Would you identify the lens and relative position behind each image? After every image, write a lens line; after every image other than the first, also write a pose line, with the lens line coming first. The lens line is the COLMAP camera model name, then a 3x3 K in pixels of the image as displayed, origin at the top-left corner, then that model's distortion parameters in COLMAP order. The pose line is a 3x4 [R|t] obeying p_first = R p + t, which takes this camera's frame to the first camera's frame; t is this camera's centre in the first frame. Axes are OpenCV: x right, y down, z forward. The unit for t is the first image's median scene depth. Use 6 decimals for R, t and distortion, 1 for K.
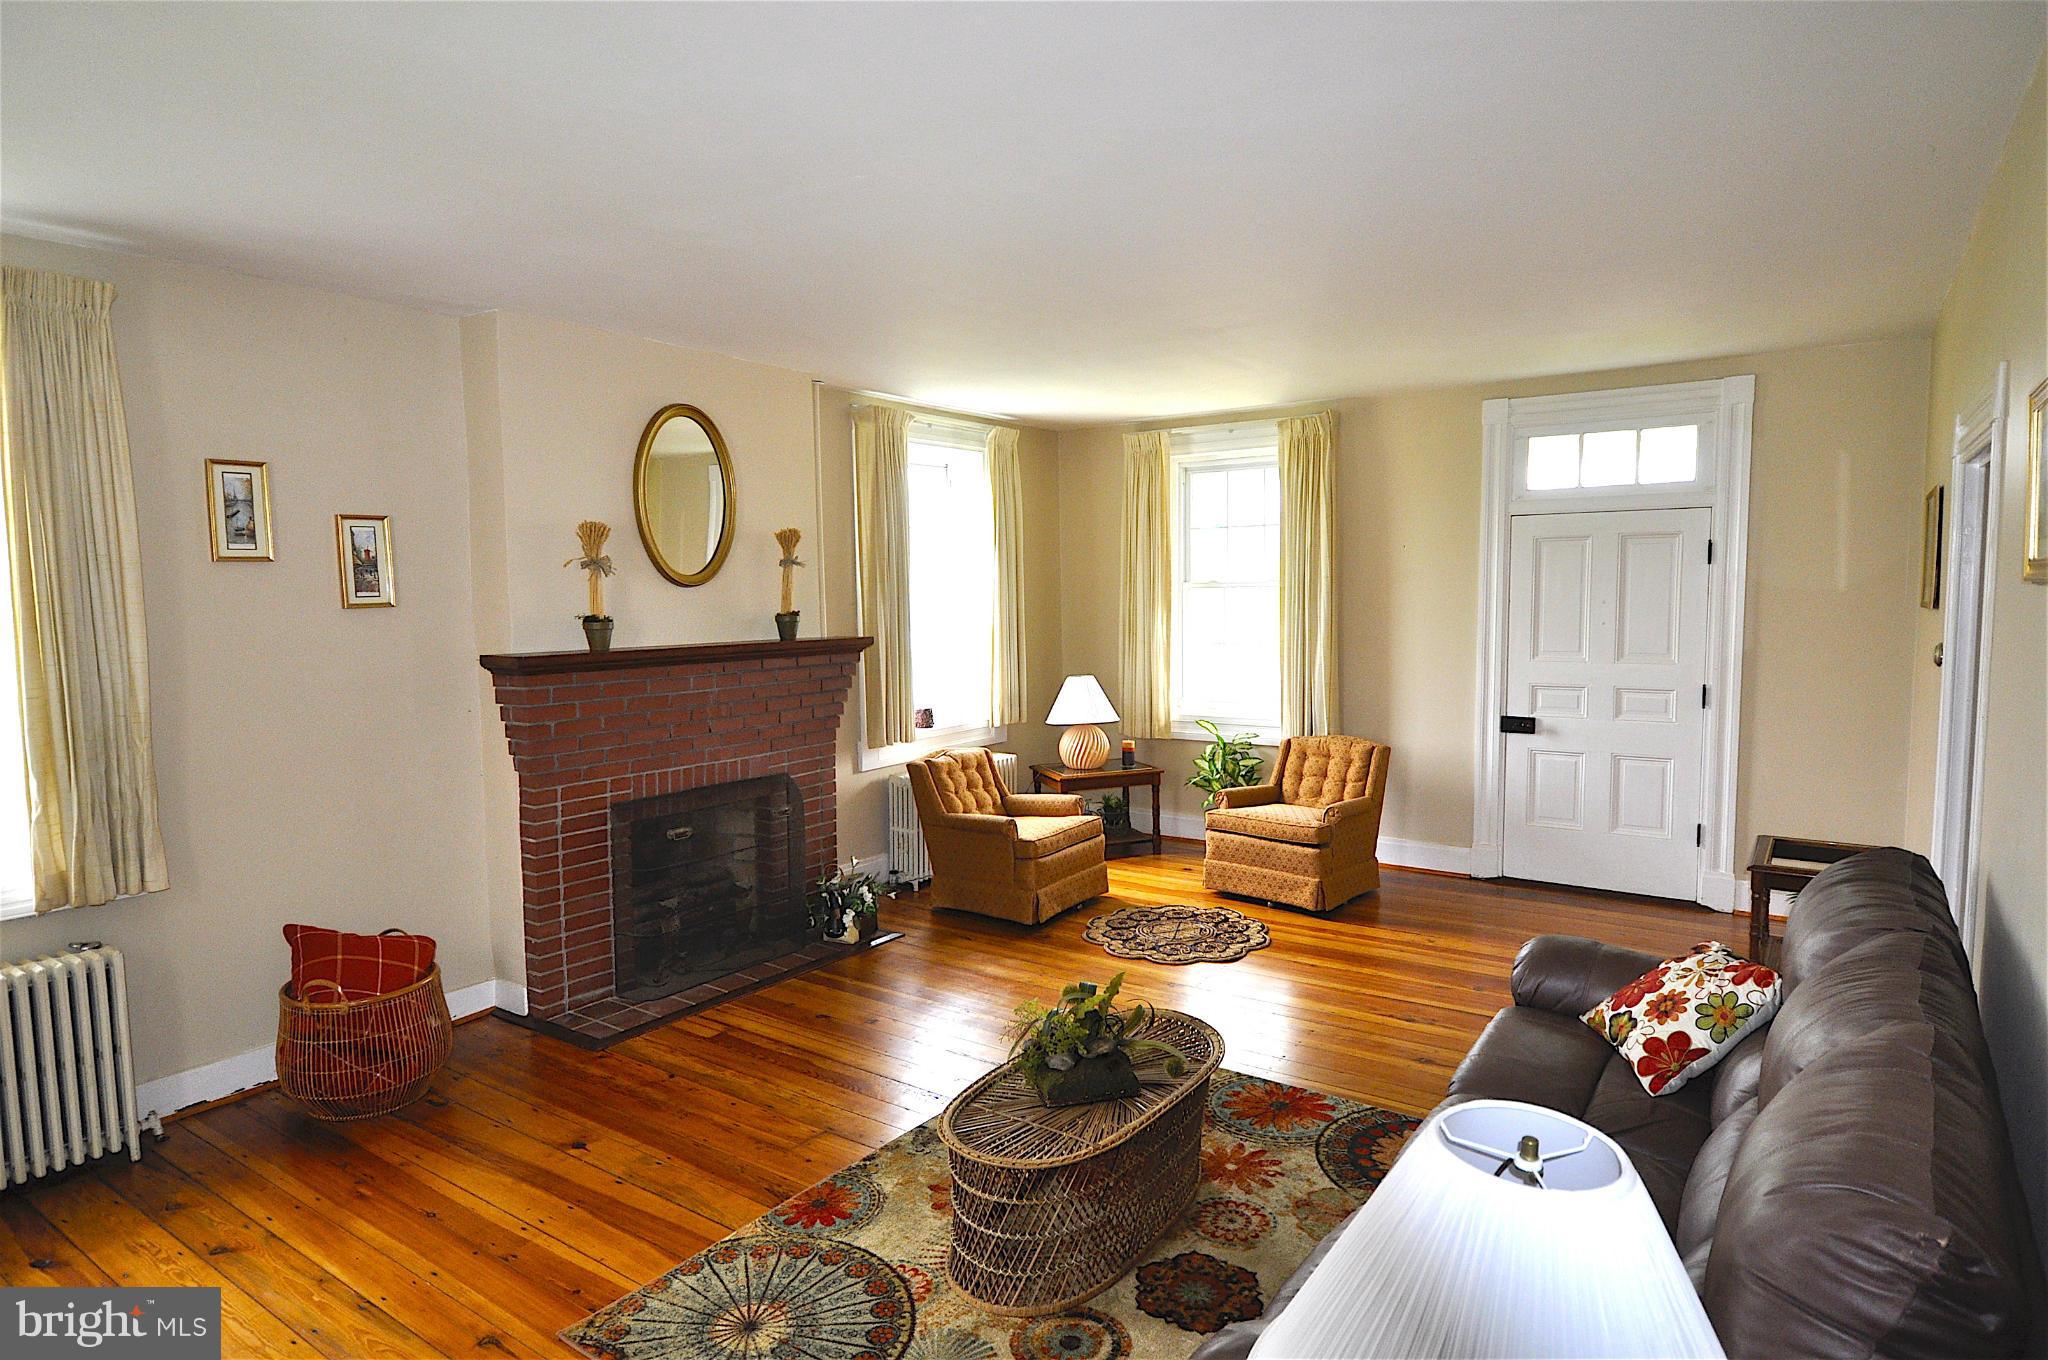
lens RADIAL K [[1142.6, 0, 1028.6], [0, 1142.6, 685.6], [0, 0, 1]] dist [0.000929, -0.000043]
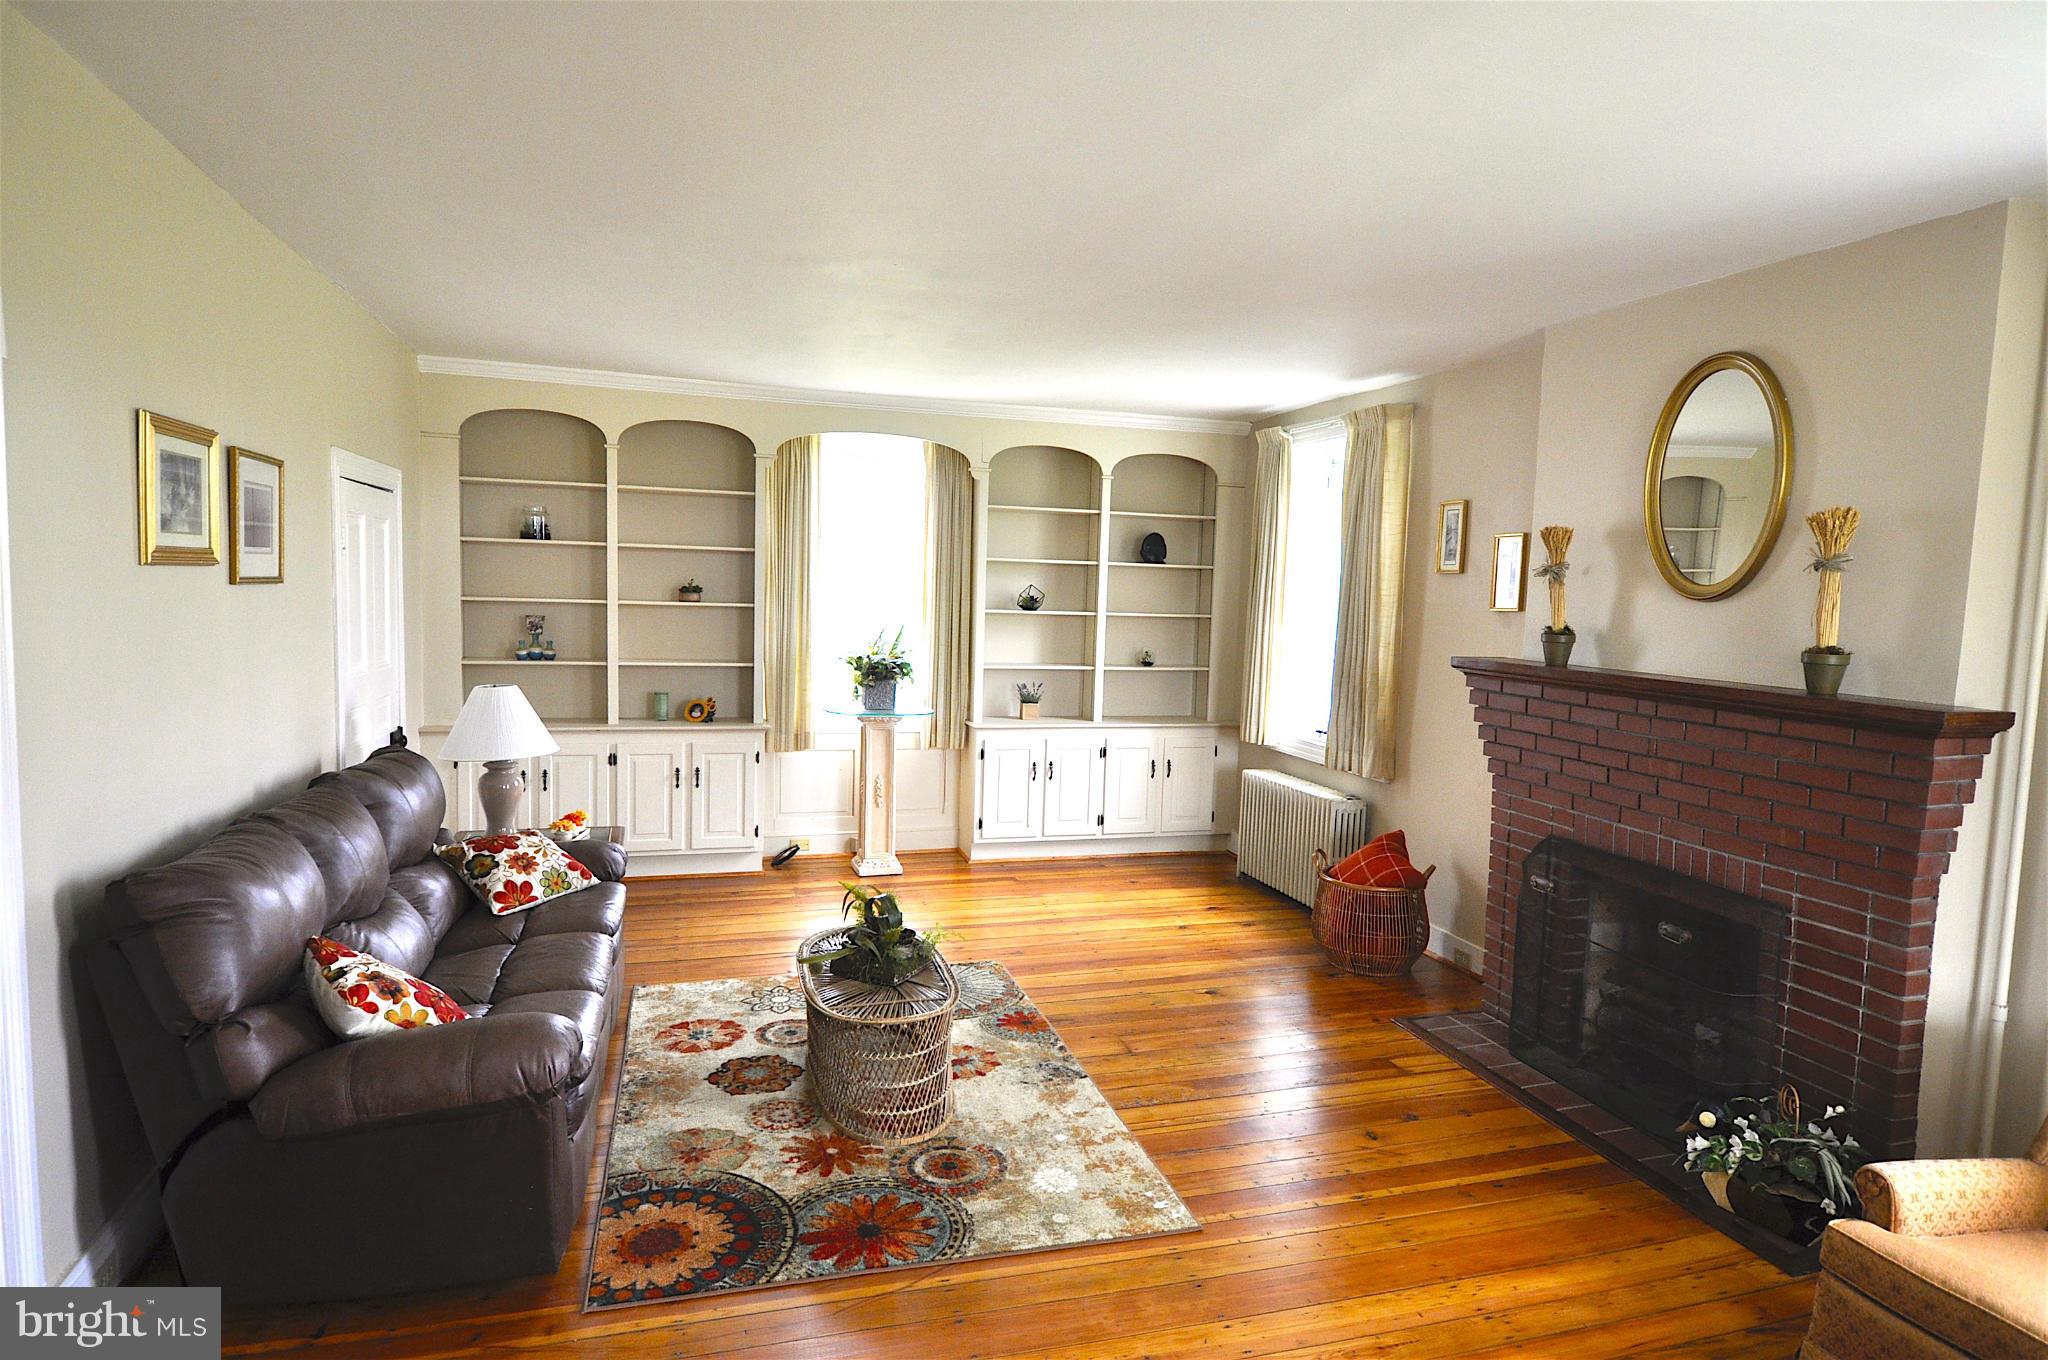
lens RADIAL K [[1142.6, 0, 1026.4], [0, 1142.6, 679.4], [0, 0, 1]] dist [0.000929, -0.000043]
pose [[-0.619079, 0.052532, -0.783570, 0.631393], [-0.095728, 0.985272, 0.141688, -0.113127], [0.779472, 0.162725, -0.604932, 1.258425]]
